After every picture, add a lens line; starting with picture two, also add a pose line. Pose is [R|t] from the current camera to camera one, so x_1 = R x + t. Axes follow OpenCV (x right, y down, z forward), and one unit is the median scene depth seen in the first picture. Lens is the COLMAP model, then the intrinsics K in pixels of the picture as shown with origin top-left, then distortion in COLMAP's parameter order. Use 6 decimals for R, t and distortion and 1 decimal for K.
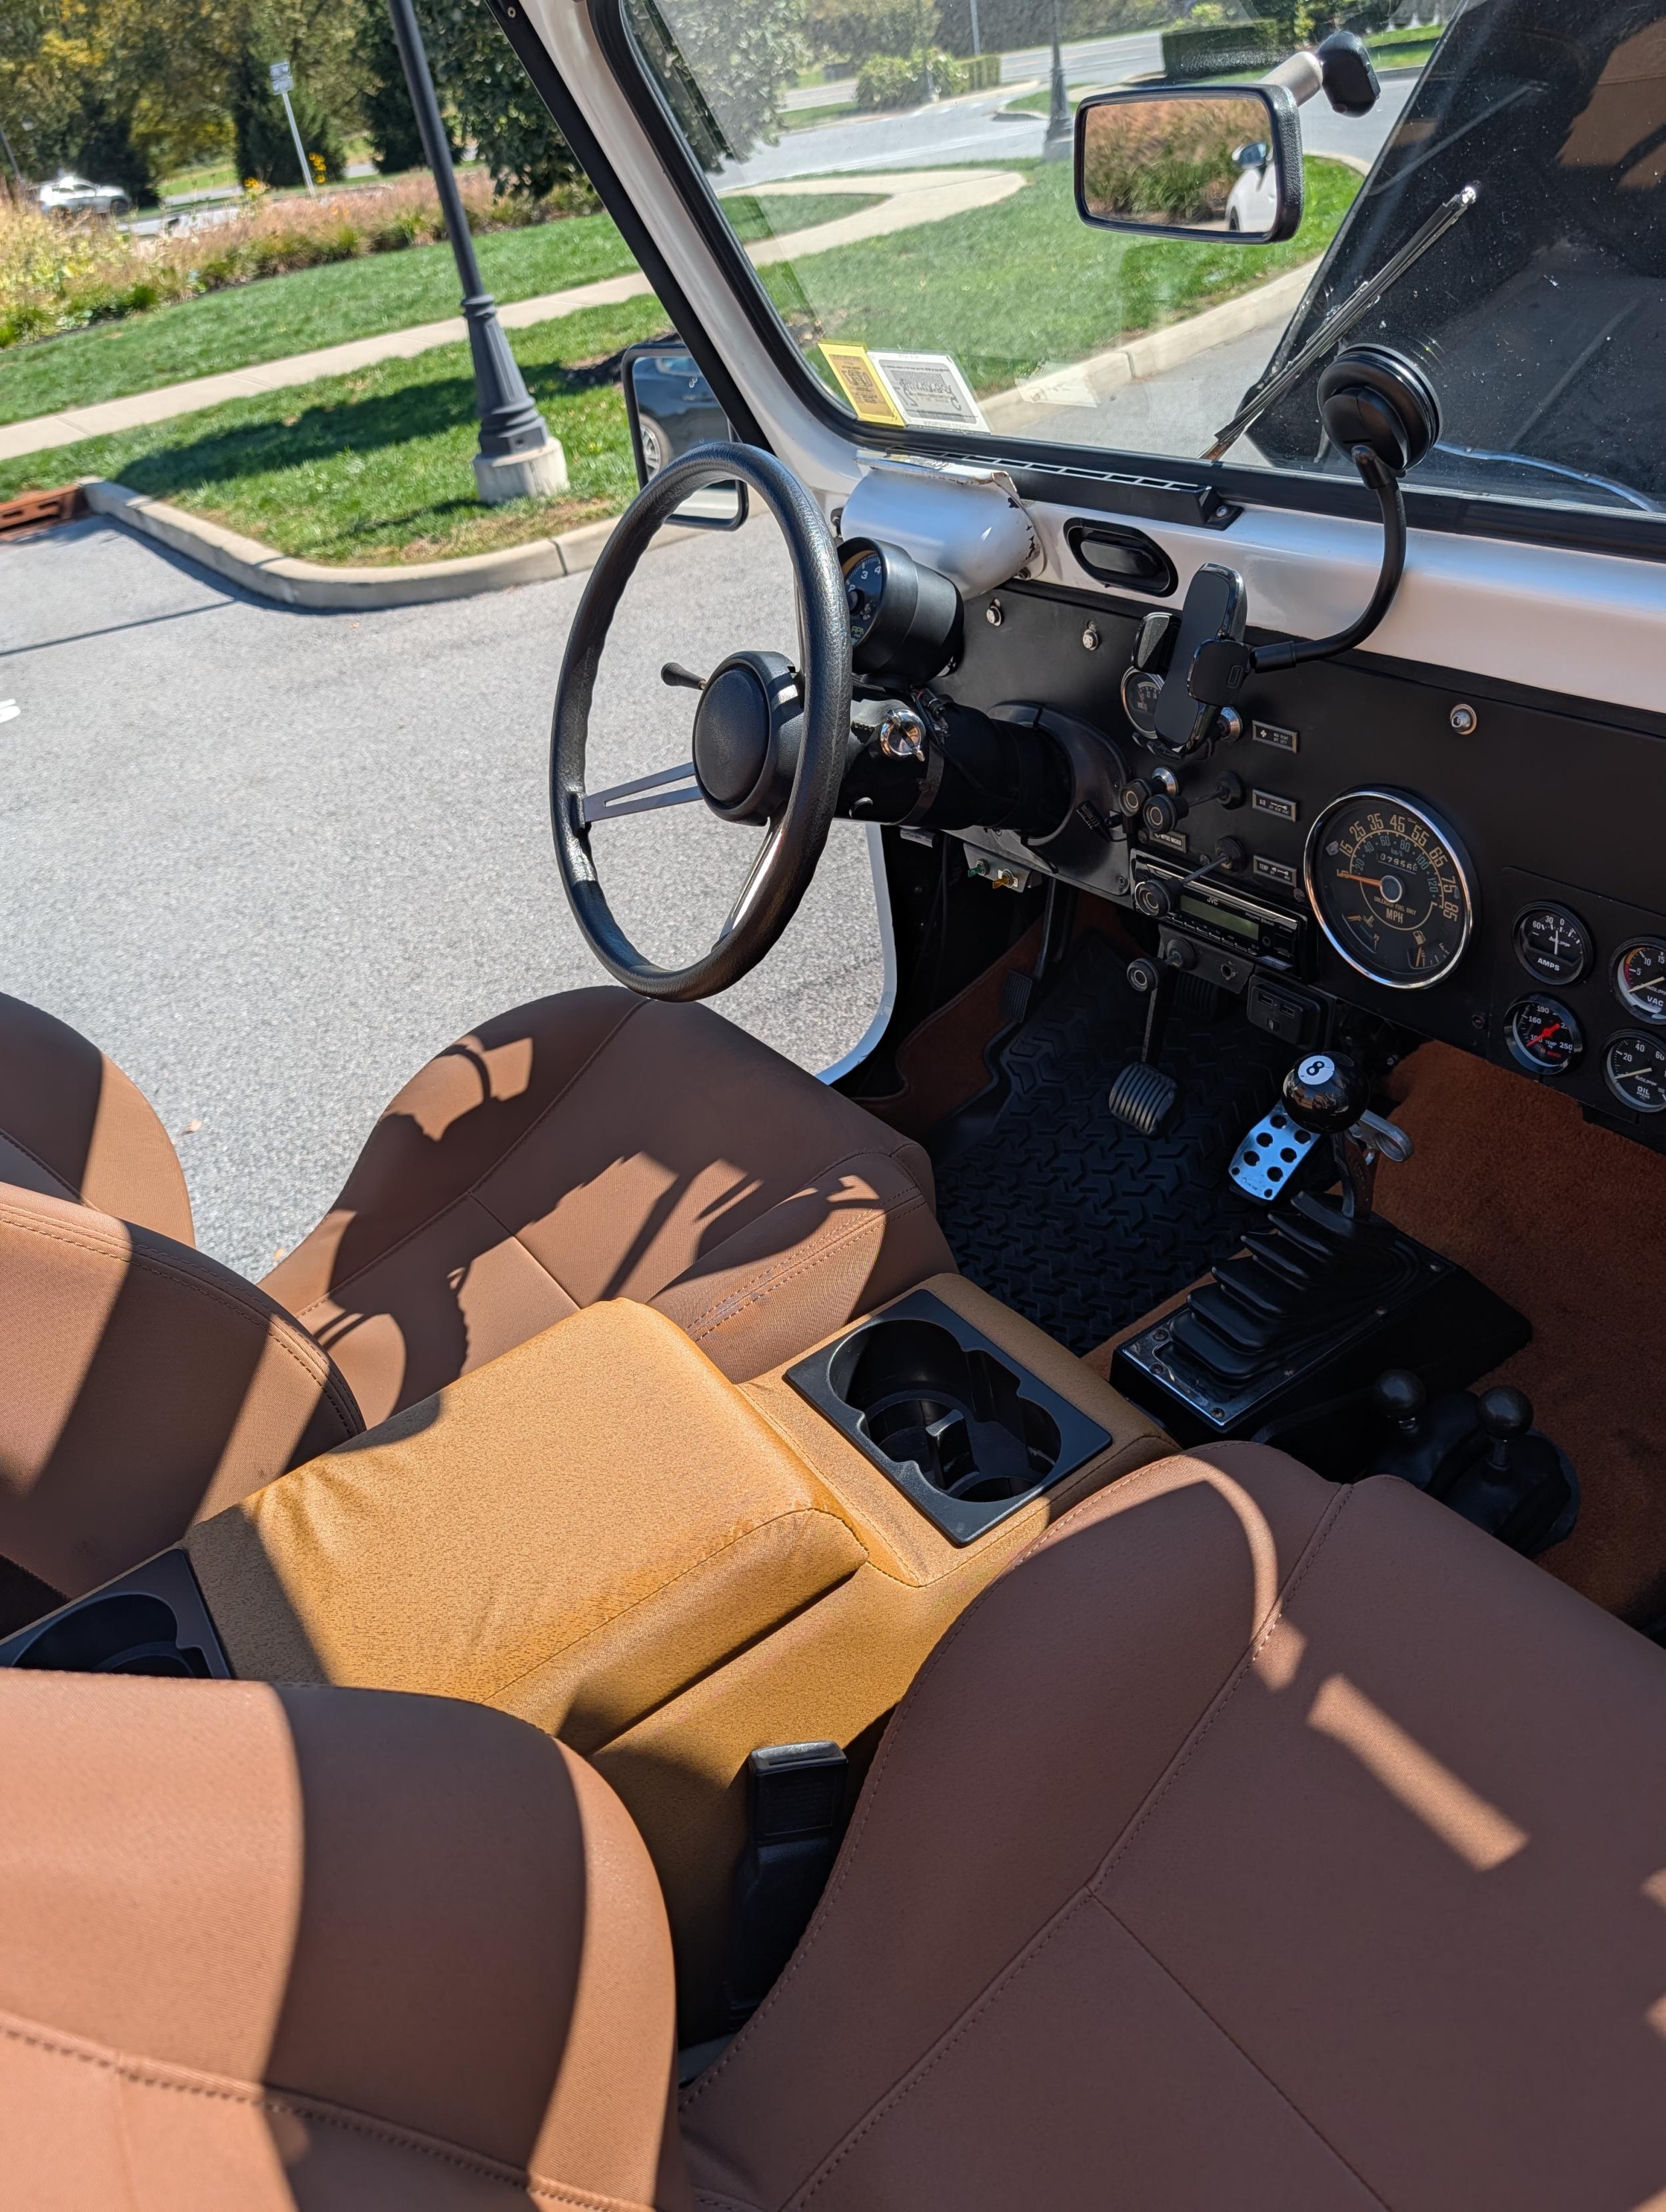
lens RADIAL K [[1623.3, 0, 844.0], [0, 1623.3, 1110.7], [0, 0, 1]] dist [0.010574, -0.016353]
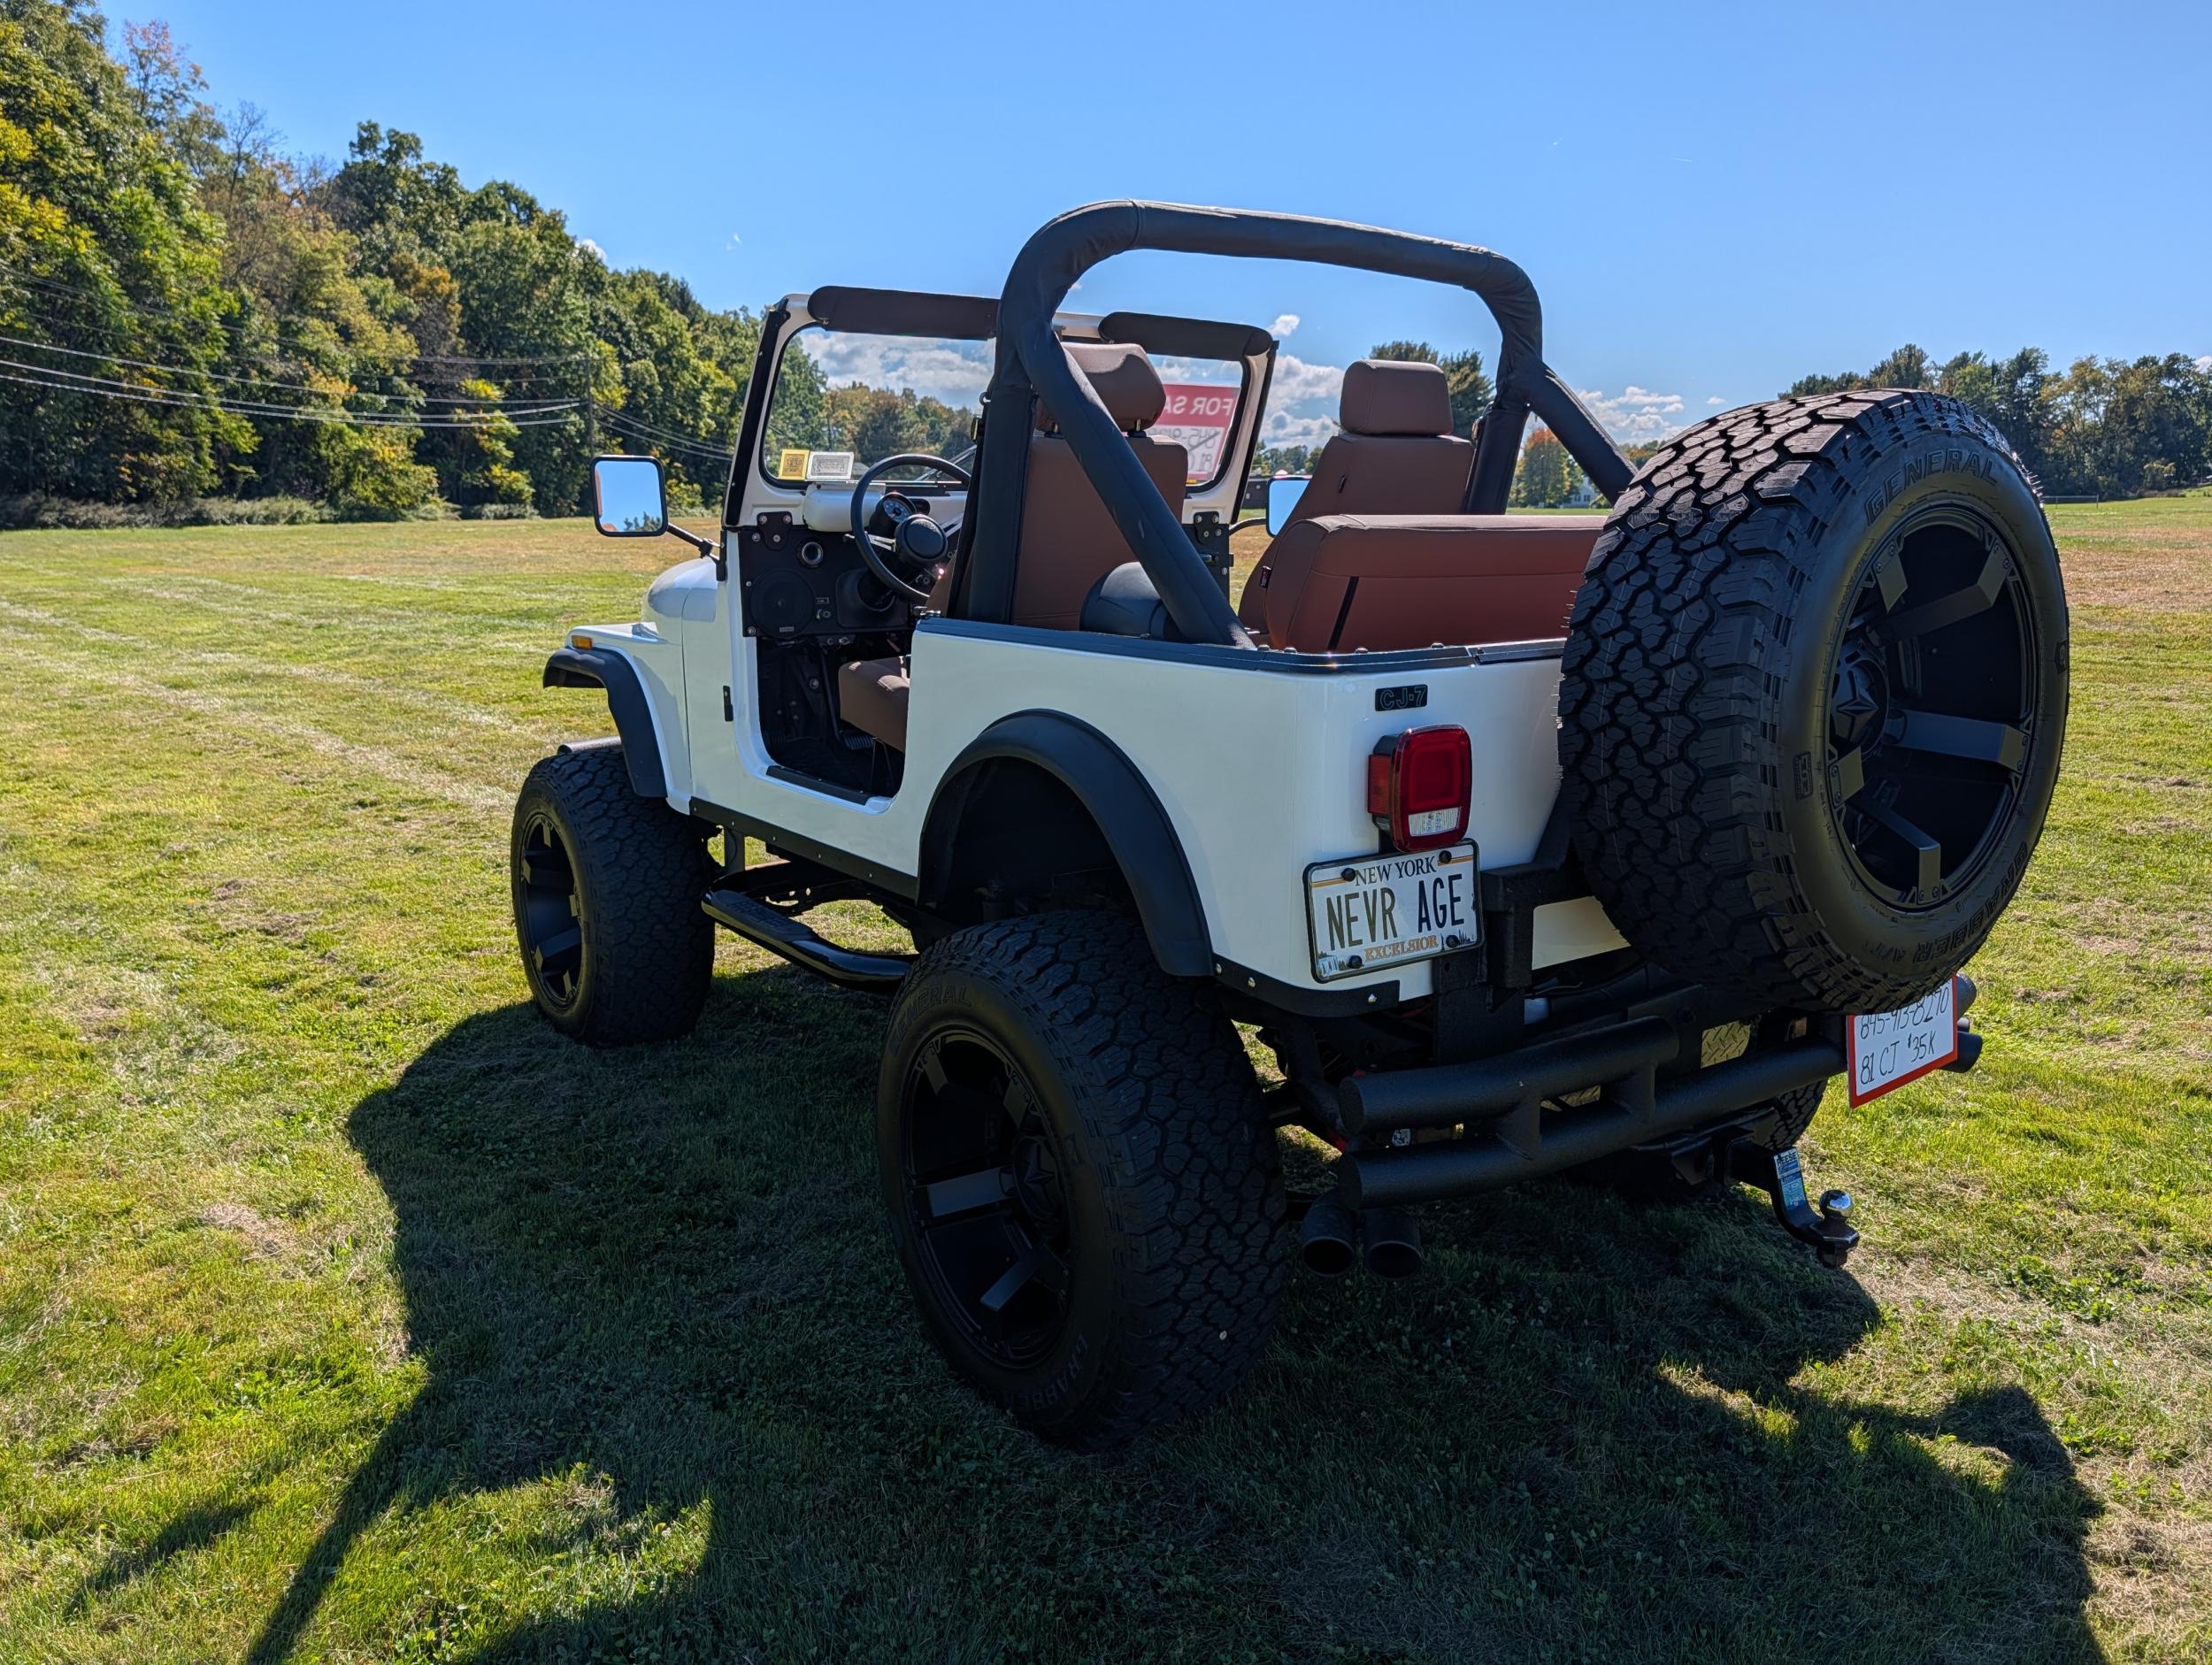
lens RADIAL K [[1620.6, 0, 1110.7], [0, 1620.6, 814.8], [0, 0, 1]] dist [0.002306, 0.000222]
pose [[-0.023544, -0.023131, 0.999455, -0.330024], [0.552634, 0.832798, 0.032292, 0.032392], [-0.833092, 0.553093, -0.006825, 0.103307]]
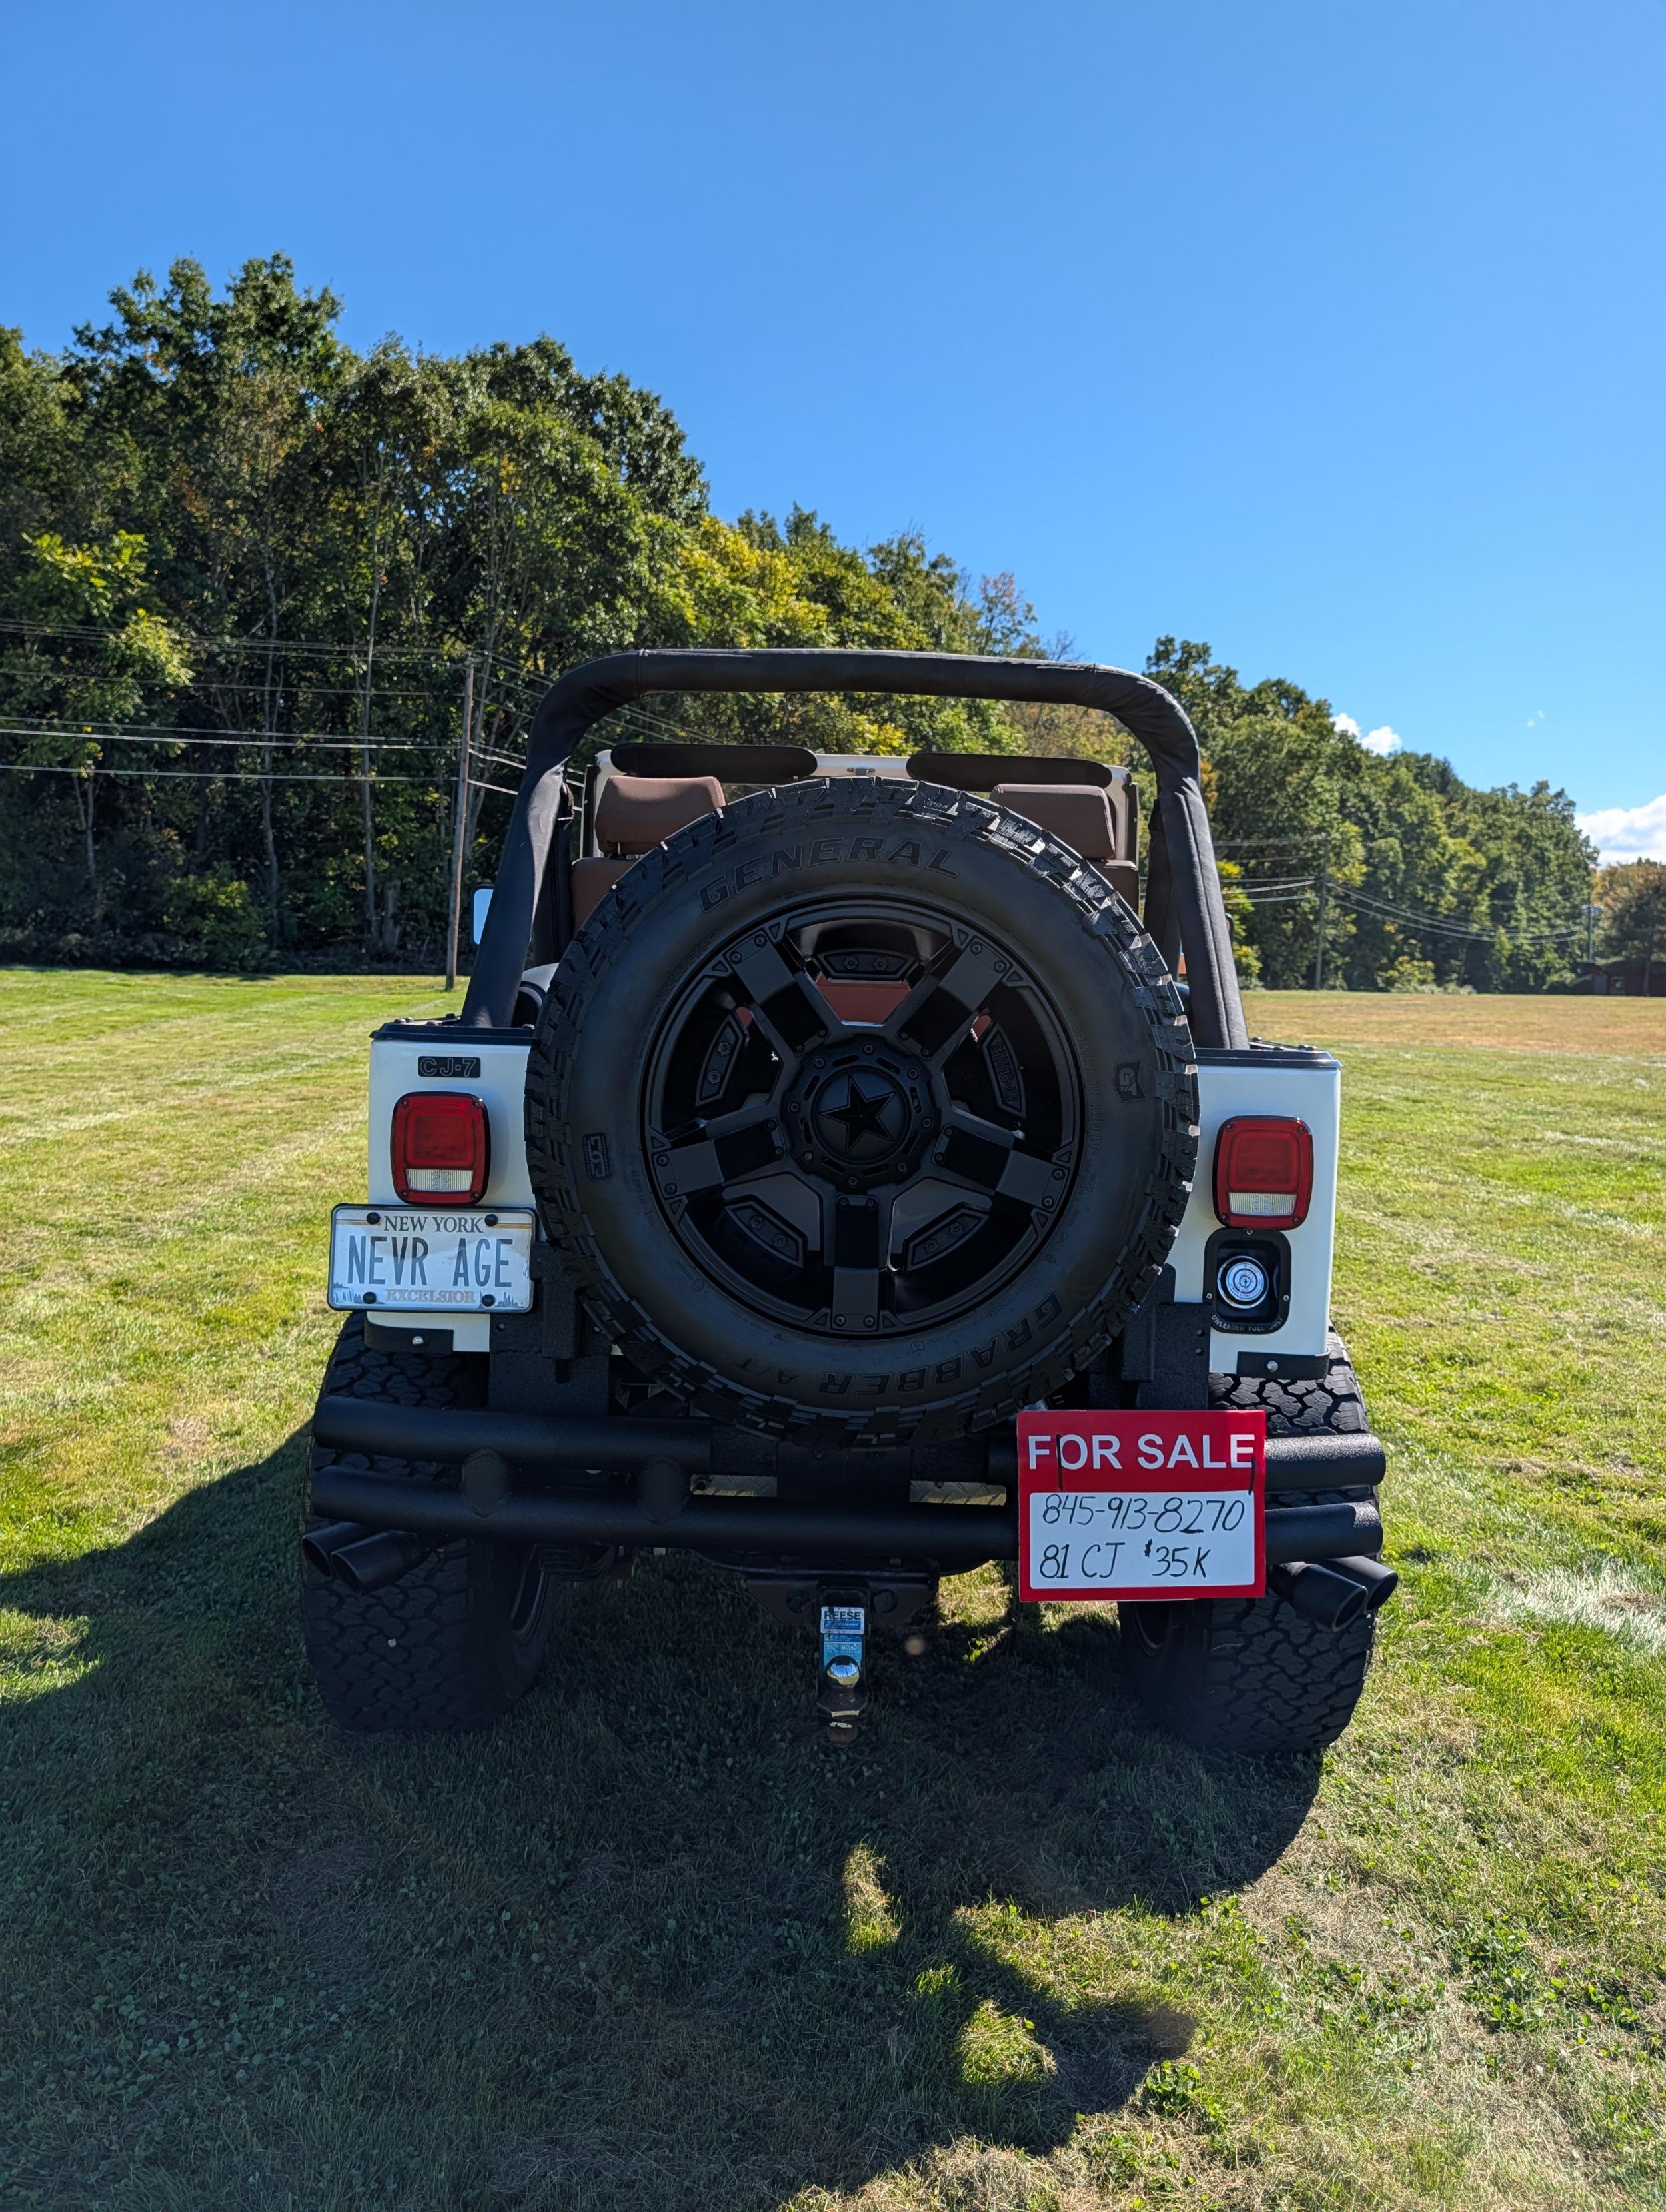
lens RADIAL K [[1614.8, 0, 833.0], [0, 1614.8, 1106.0], [0, 0, 1]] dist [0.011726, 0.002509]
pose [[0.540942, 0.108350, 0.834052, -0.287399], [0.359013, 0.867036, -0.345481, 0.141264], [-0.760586, 0.486321, 0.430117, -0.060659]]
